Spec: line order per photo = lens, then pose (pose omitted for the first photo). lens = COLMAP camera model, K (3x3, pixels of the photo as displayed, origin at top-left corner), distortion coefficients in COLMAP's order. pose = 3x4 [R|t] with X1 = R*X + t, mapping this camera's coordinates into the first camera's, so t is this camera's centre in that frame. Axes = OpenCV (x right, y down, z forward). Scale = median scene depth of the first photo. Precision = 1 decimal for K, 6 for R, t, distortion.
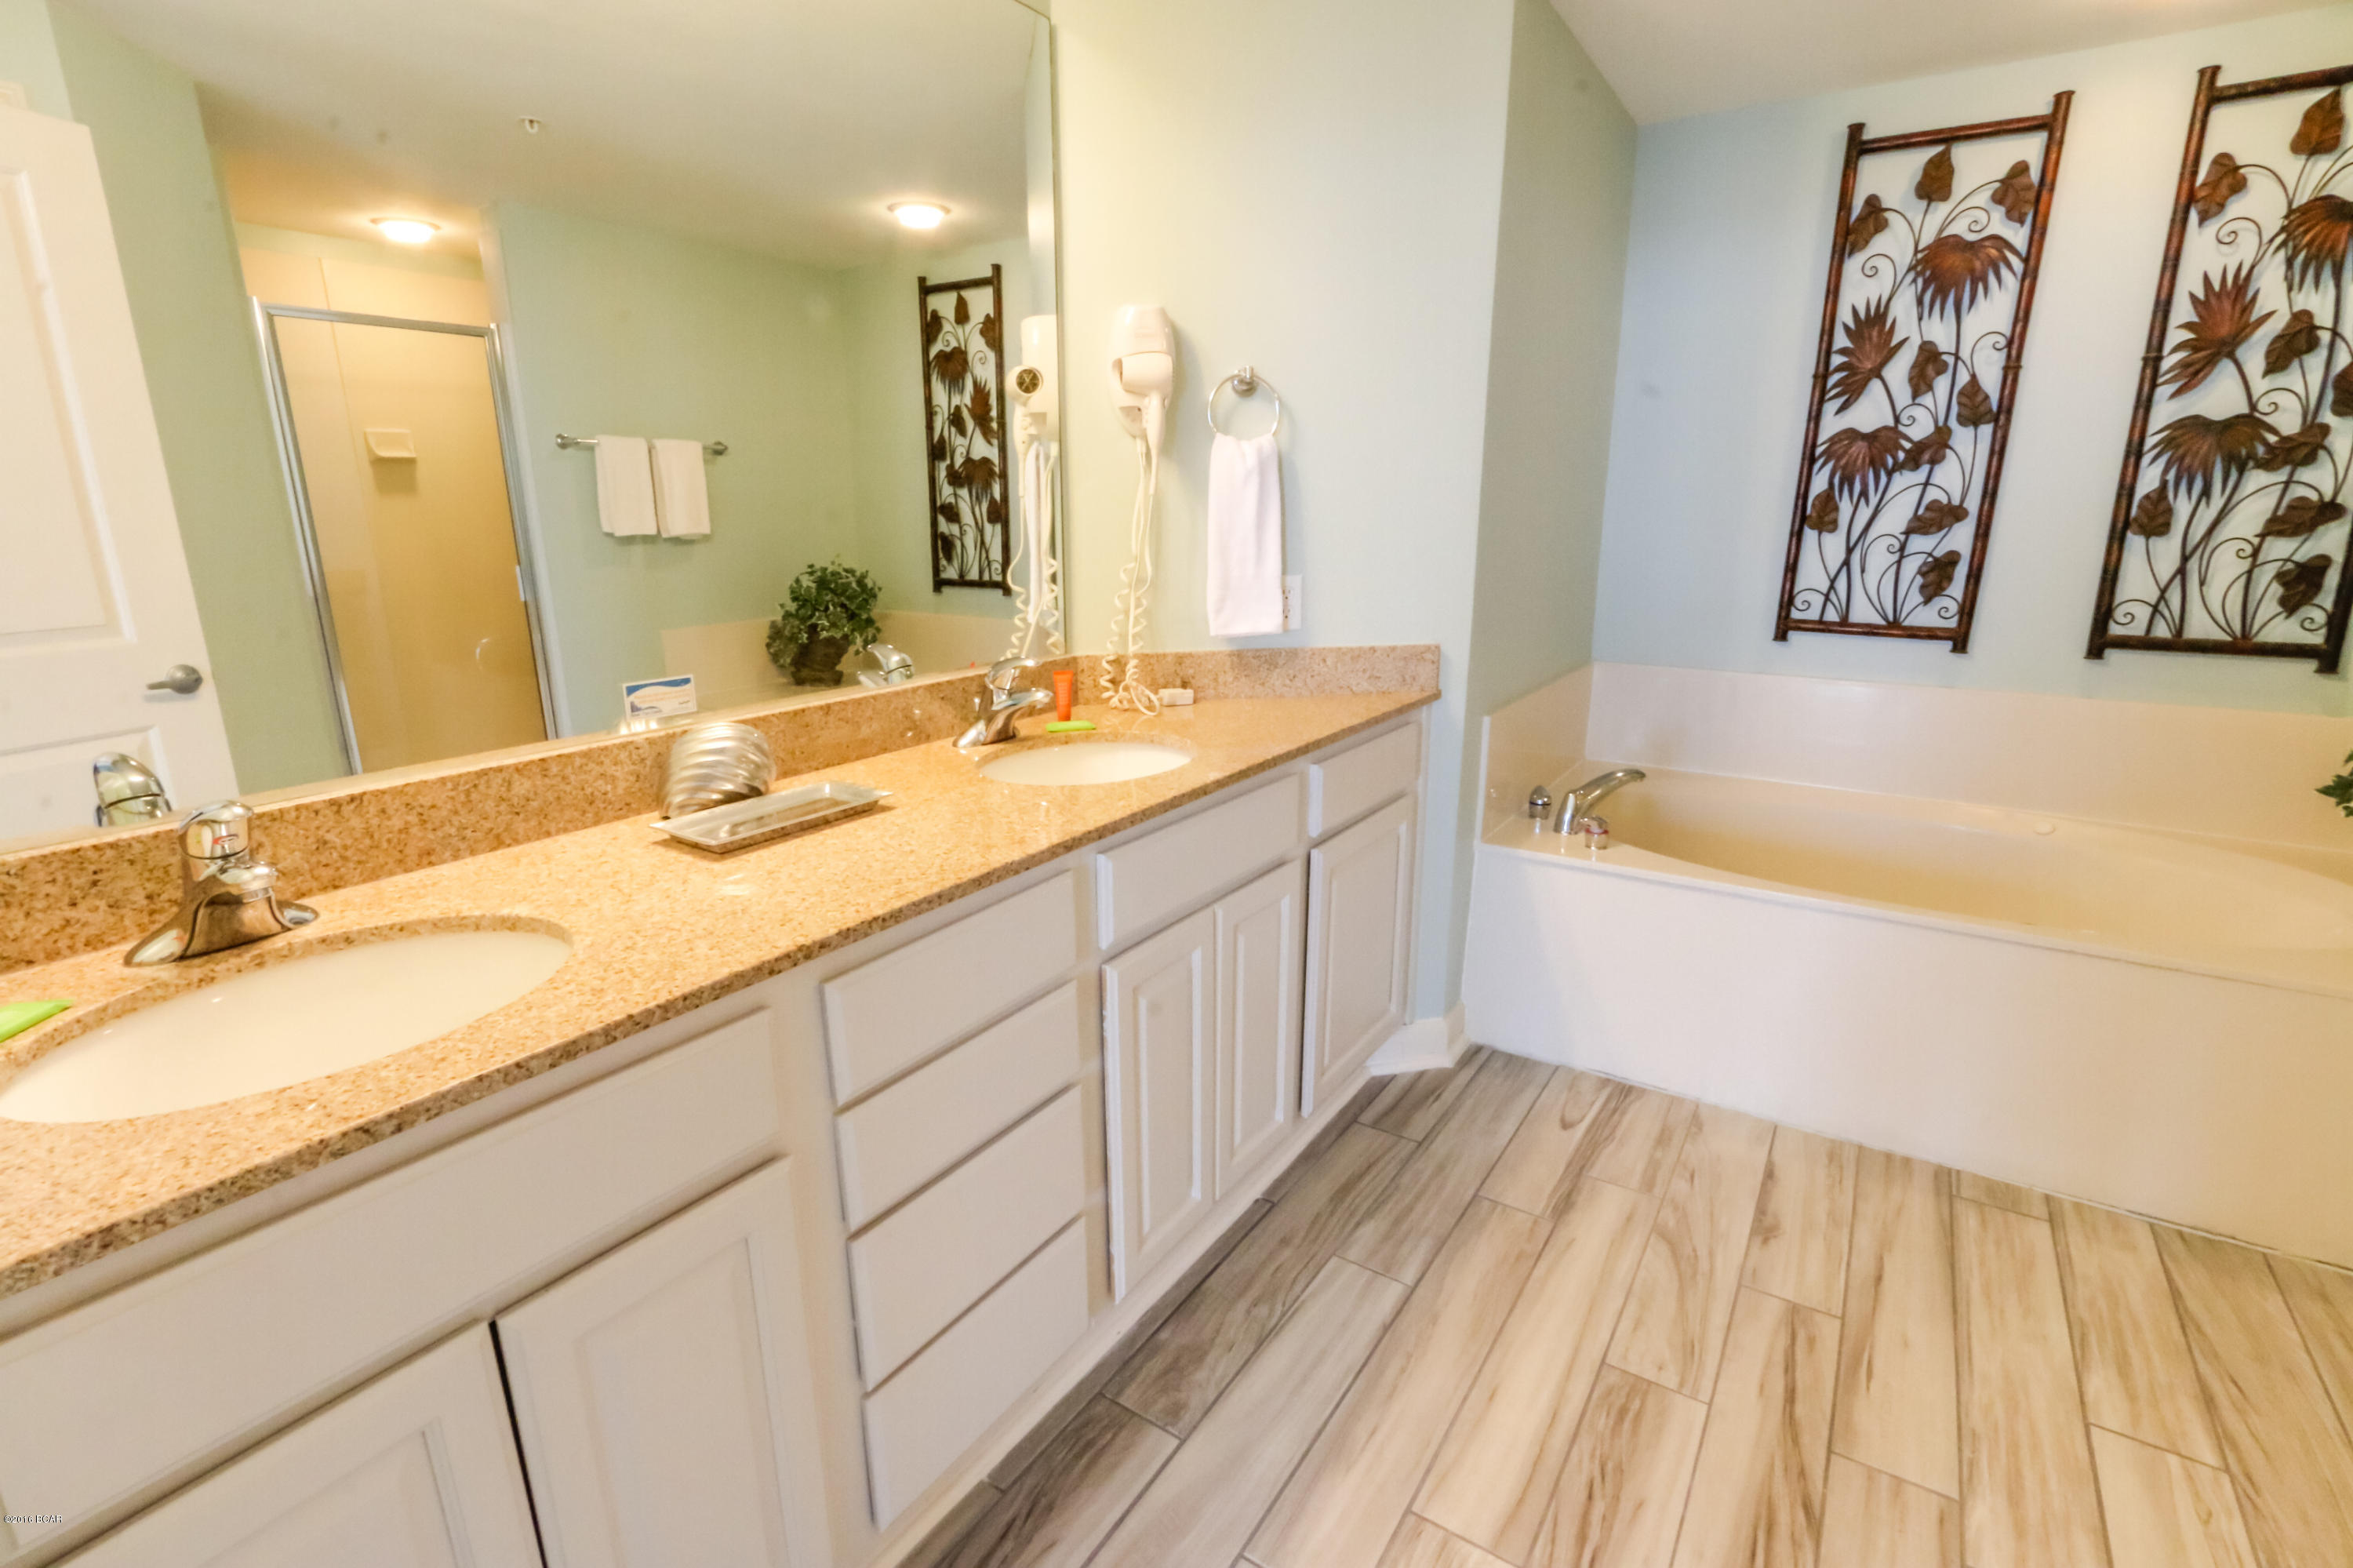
lens RADIAL K [[1080.4, 0, 1160.2], [0, 1080.4, 789.0], [0, 0, 1]] dist [-0.020485, 0.004250]
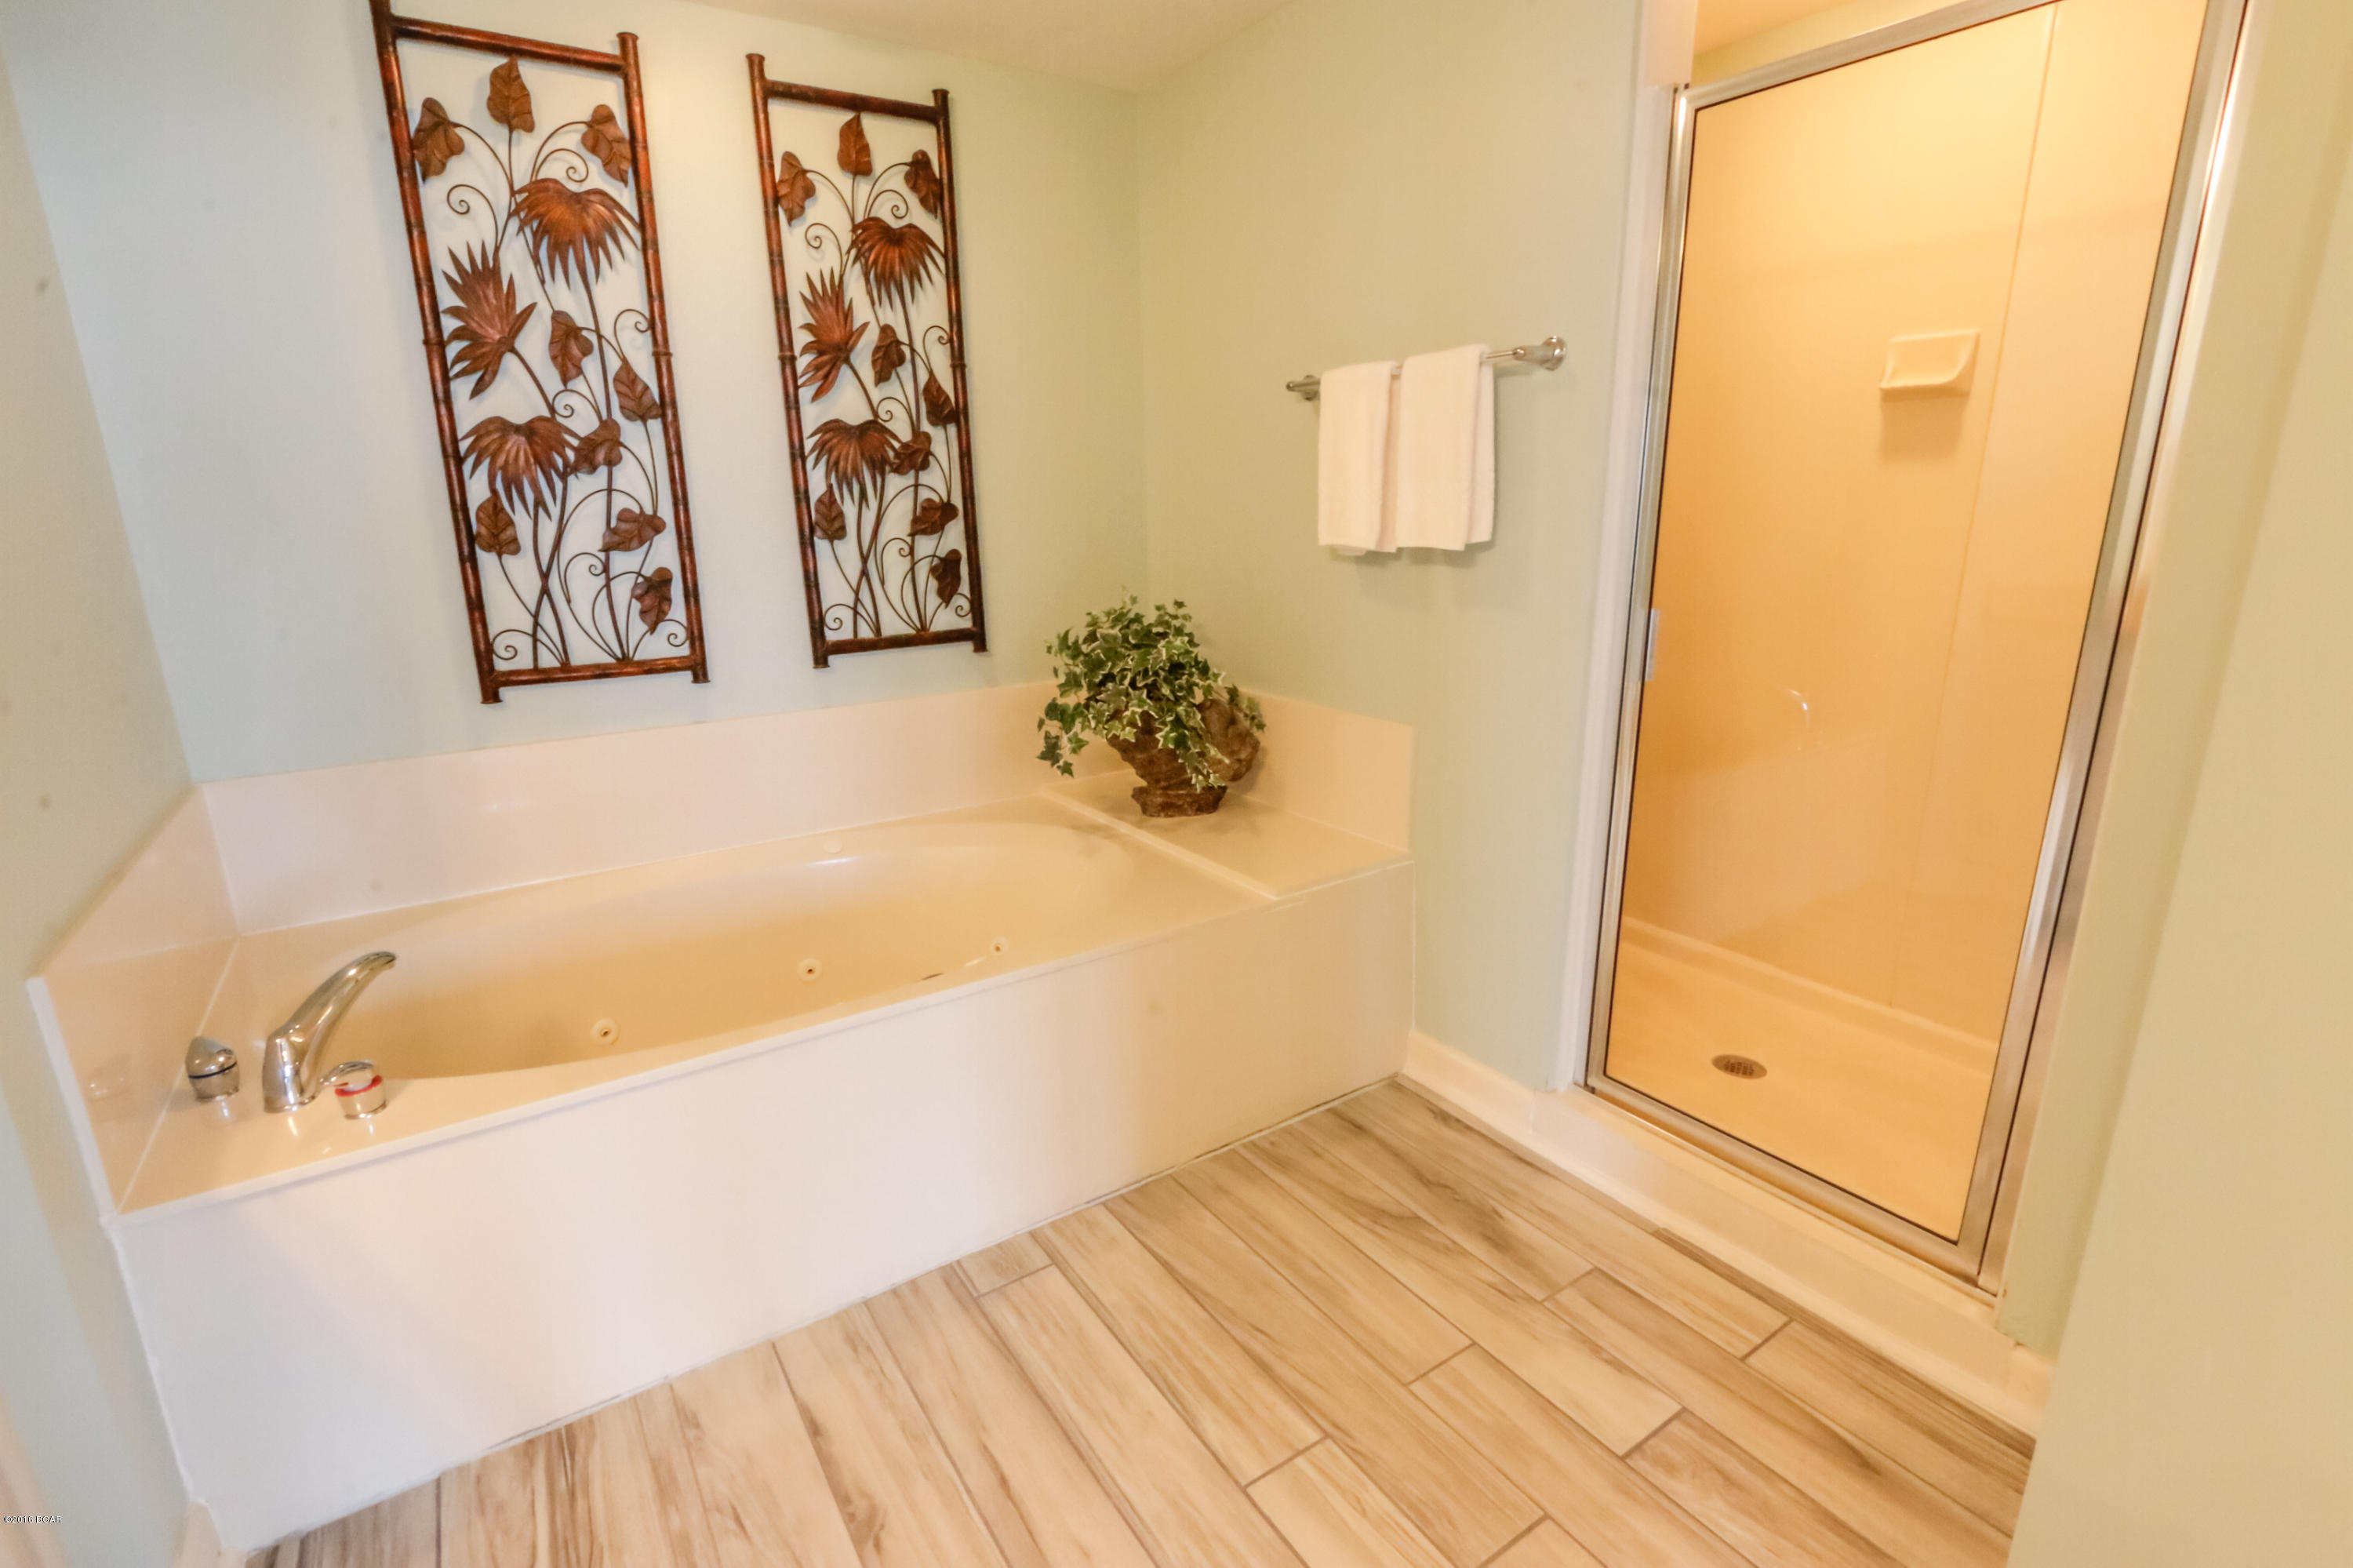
lens RADIAL K [[1080.4, 0, 1160.0], [0, 1080.4, 790.7], [0, 0, 1]] dist [-0.020485, 0.004250]
pose [[0.384705, -0.244549, 0.890055, 0.100576], [0.255145, 0.954868, 0.152076, -0.093338], [-0.887076, 0.168589, 0.429738, 0.351766]]
